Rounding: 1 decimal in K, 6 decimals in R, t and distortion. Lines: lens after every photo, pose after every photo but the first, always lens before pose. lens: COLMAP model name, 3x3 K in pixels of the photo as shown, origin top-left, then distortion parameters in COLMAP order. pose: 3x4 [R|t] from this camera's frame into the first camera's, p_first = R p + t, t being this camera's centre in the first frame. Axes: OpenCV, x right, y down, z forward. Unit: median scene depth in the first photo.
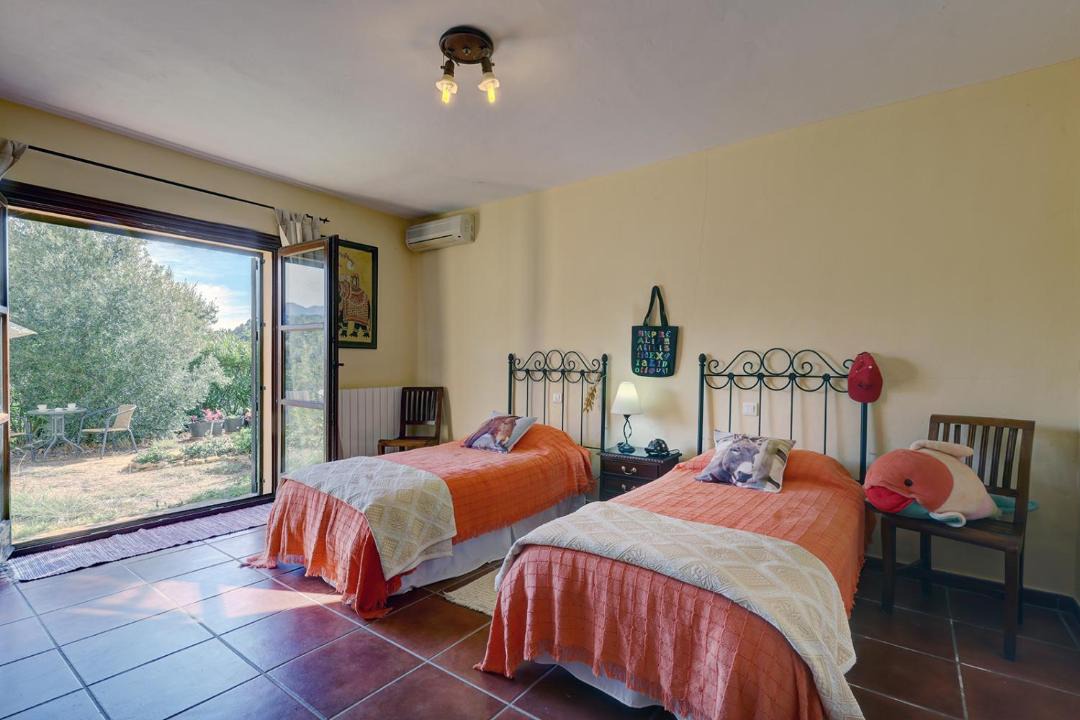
lens RADIAL K [[502.8, 0, 540.0], [0, 502.8, 360.0], [0, 0, 1]] dist [-0.001622, -0.000279]
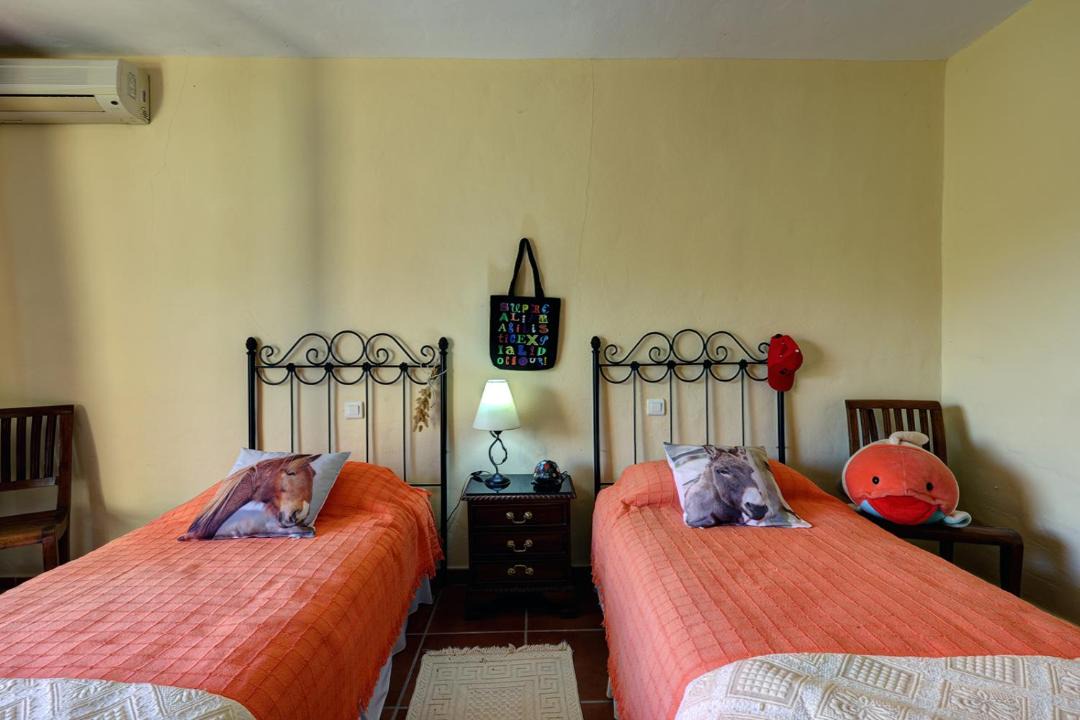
lens RADIAL K [[487.2, 0, 540.0], [0, 487.2, 360.0], [0, 0, 1]] dist [0.000444, 0.000033]
pose [[0.789369, -0.023598, 0.613466, -0.169138], [0.010930, 0.999643, 0.024388, 0.003530], [-0.613822, -0.012545, 0.789344, 0.464998]]
